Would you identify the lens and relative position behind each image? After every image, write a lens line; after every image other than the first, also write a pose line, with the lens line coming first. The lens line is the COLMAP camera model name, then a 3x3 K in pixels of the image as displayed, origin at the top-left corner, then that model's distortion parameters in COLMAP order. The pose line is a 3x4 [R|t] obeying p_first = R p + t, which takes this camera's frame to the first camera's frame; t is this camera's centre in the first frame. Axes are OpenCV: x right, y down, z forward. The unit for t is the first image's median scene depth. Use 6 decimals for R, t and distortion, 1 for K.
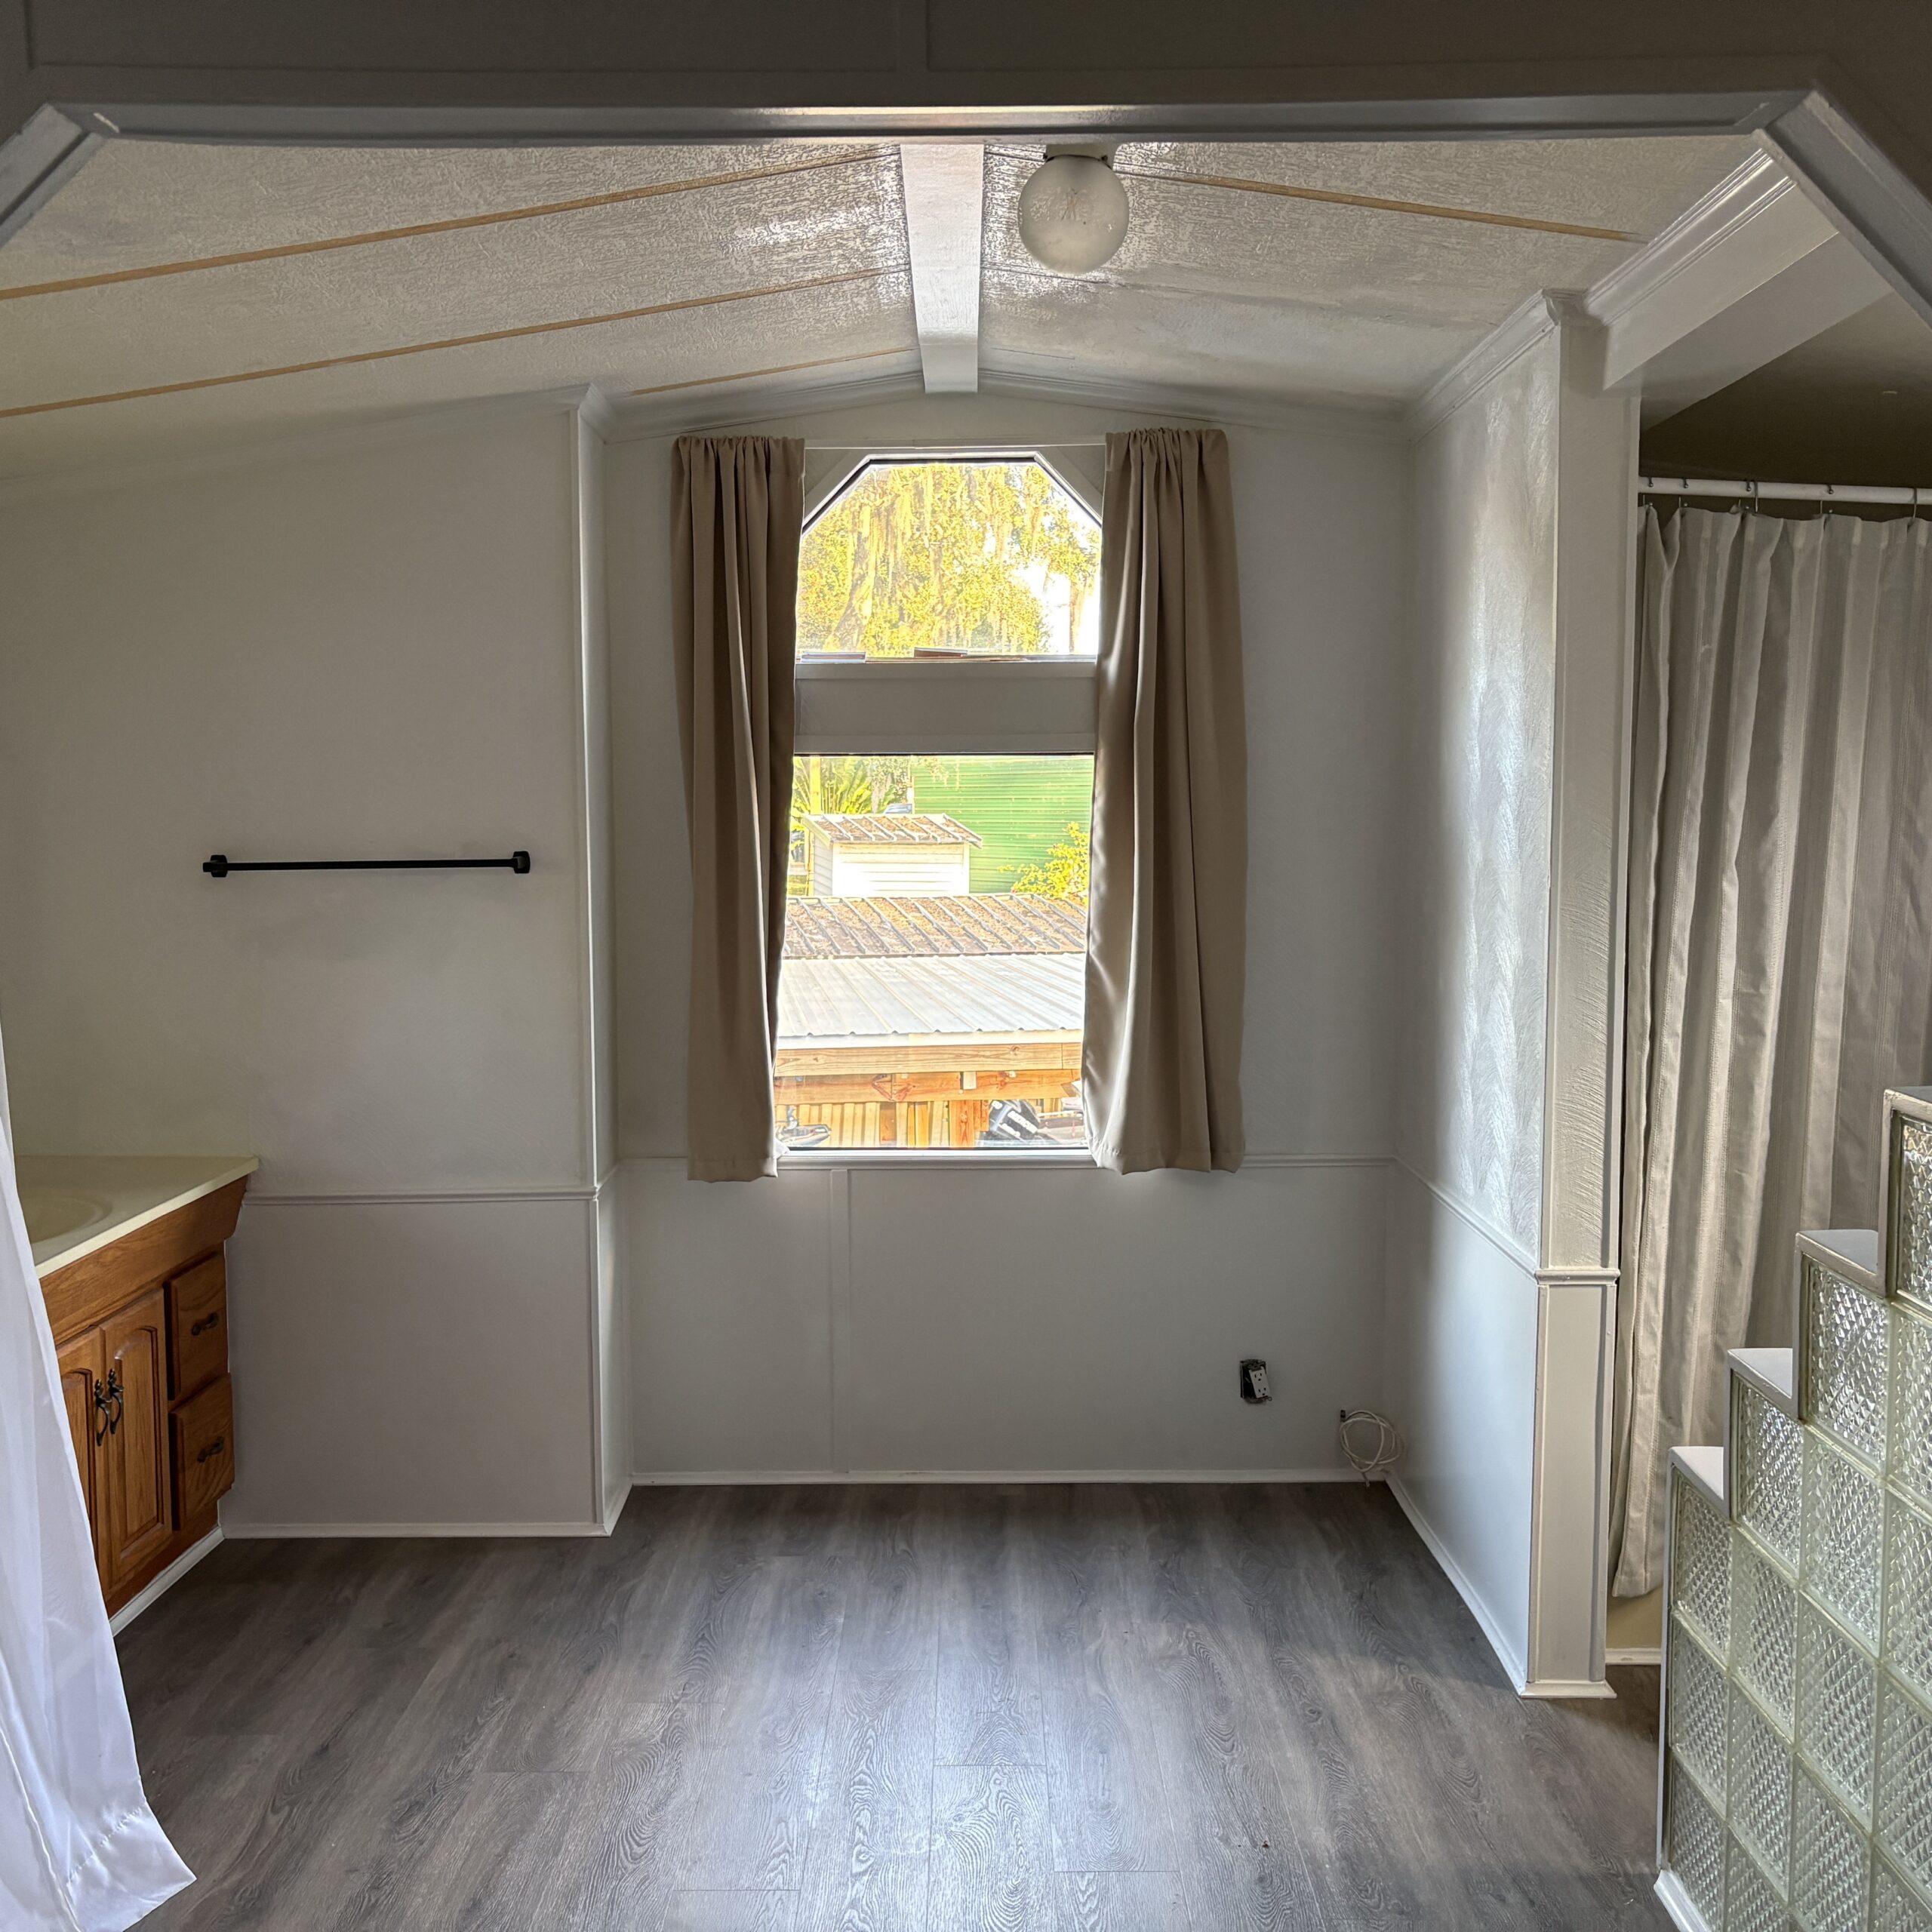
lens RADIAL K [[1971.4, 0, 951.9], [0, 1971.4, 983.5], [0, 0, 1]] dist [0.013739, 0.000000]
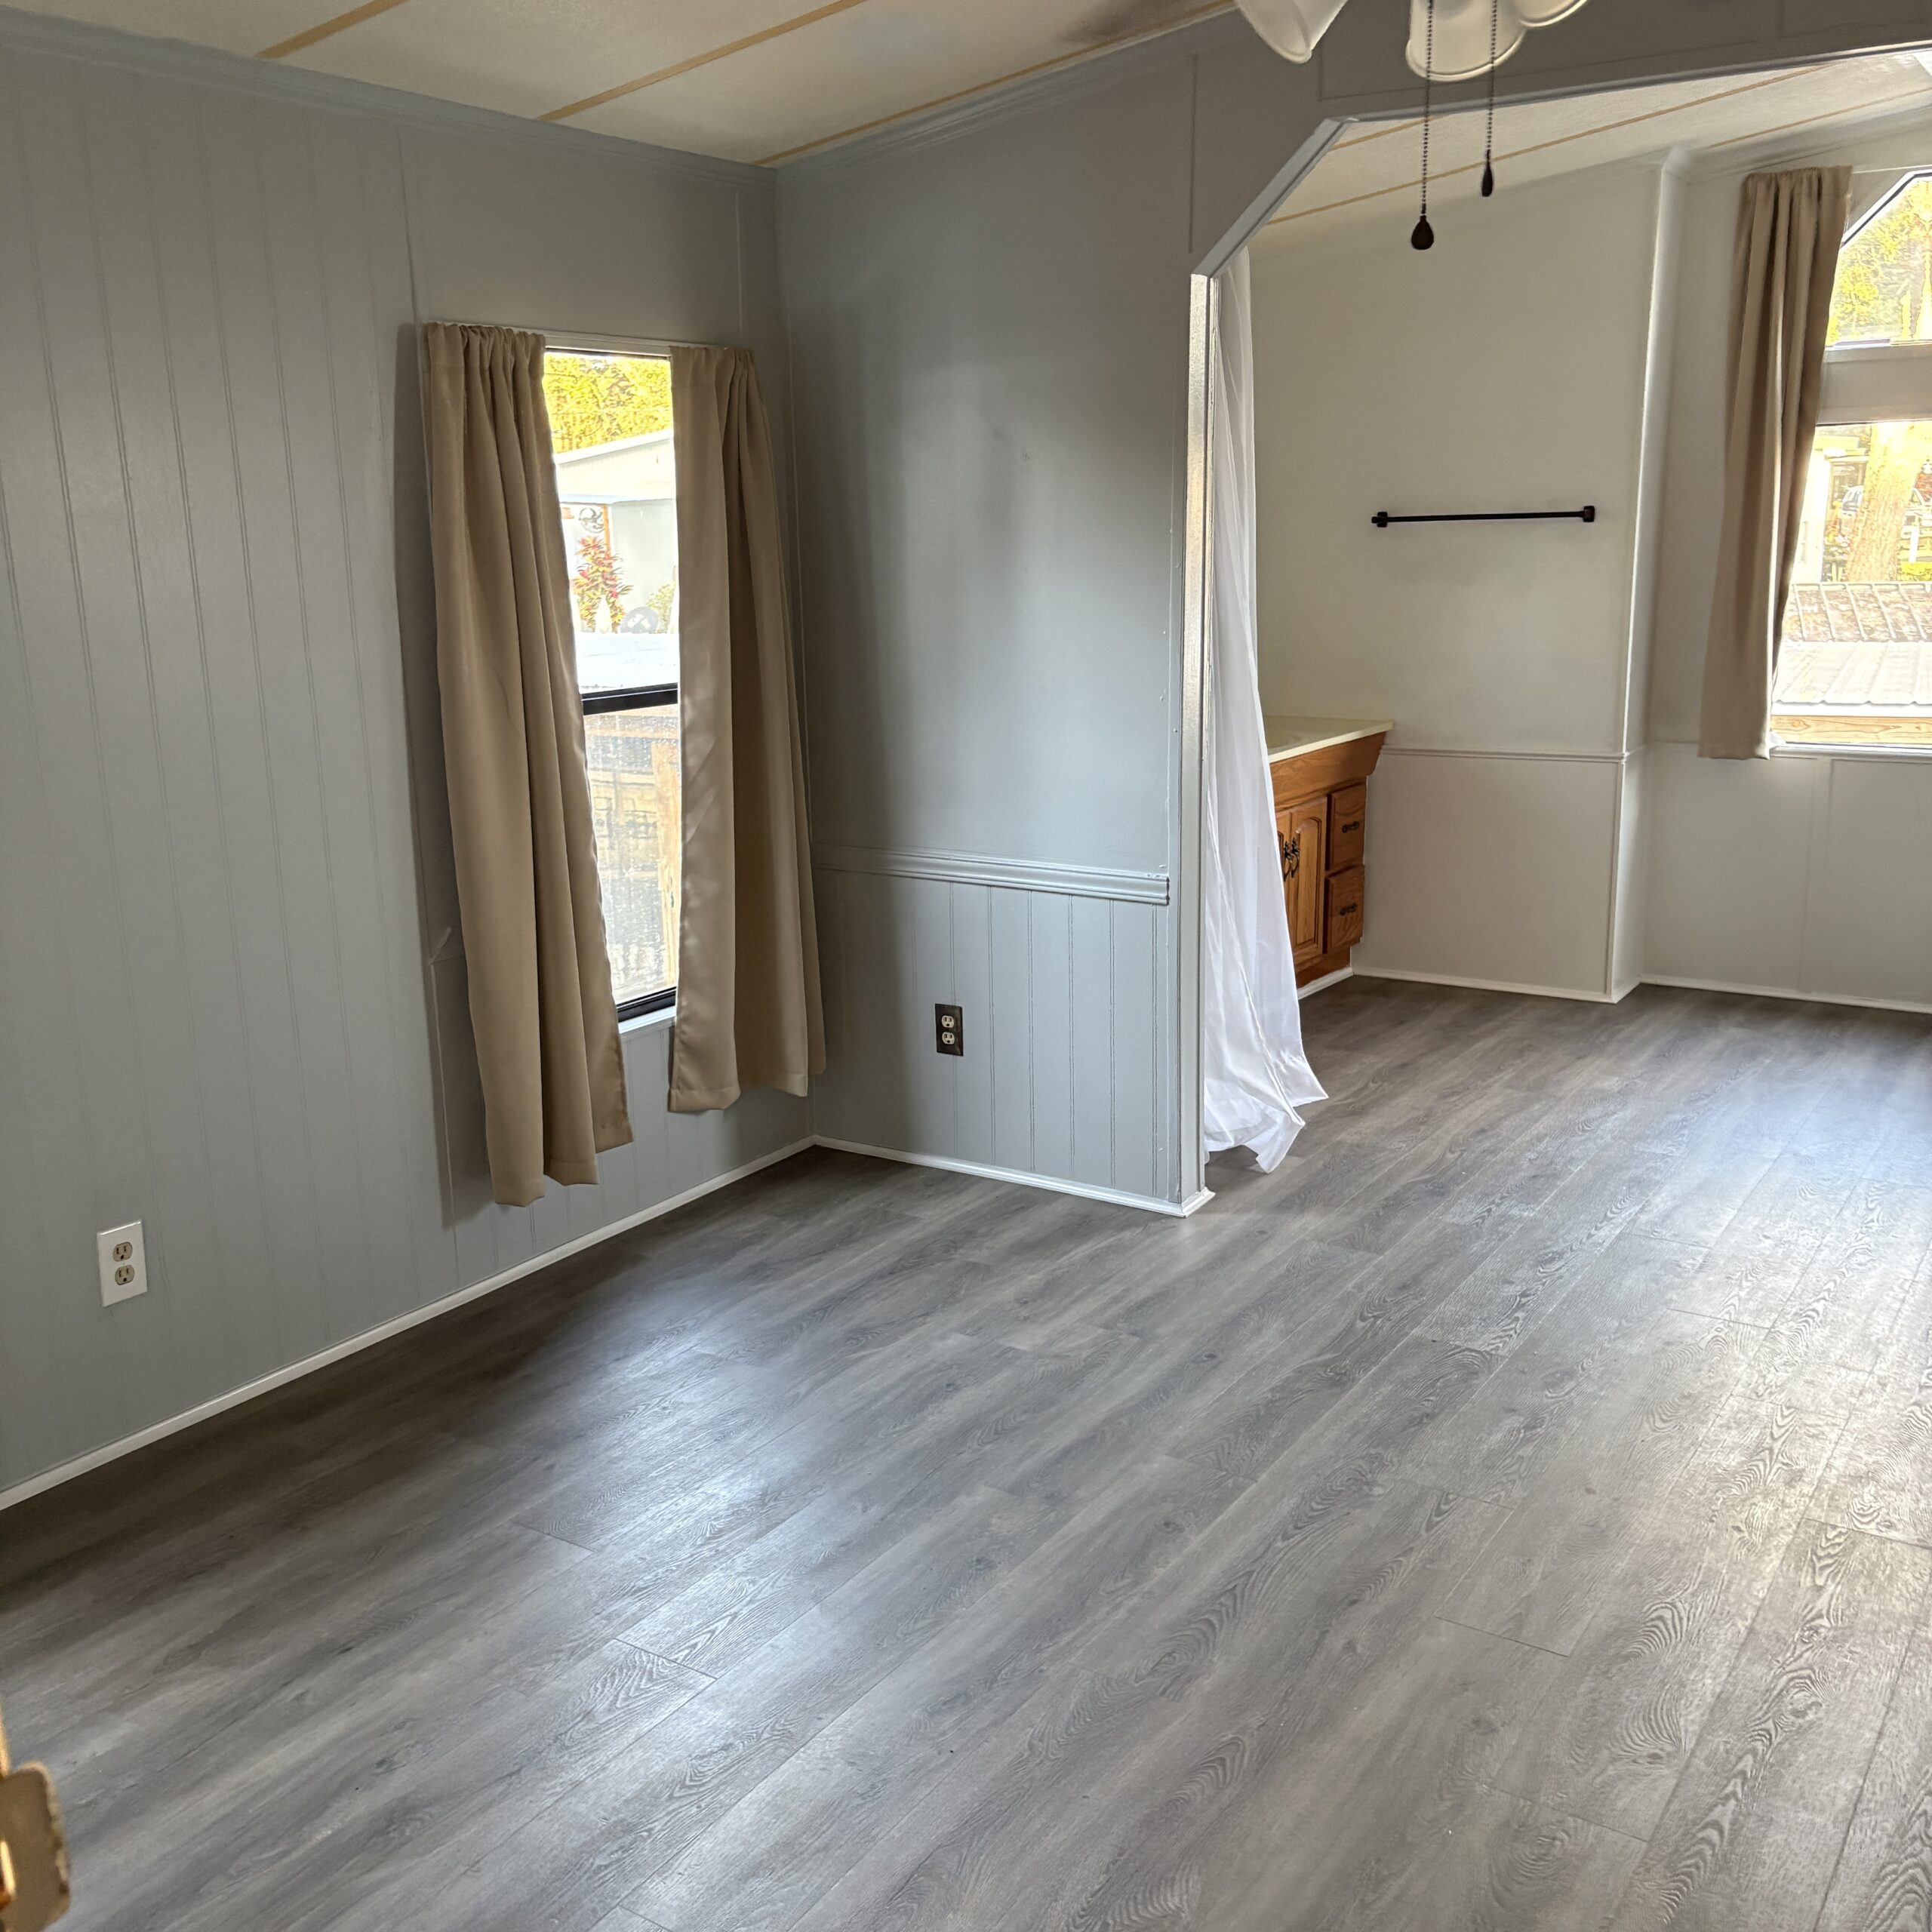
lens RADIAL K [[1971.4, 0, 947.8], [0, 1971.4, 967.2], [0, 0, 1]] dist [0.013739, 0.000000]
pose [[0.843195, 0.111070, -0.526009, 0.177304], [-0.034612, 0.987611, 0.153058, 0.059730], [0.536492, -0.110851, 0.836593, -0.464378]]
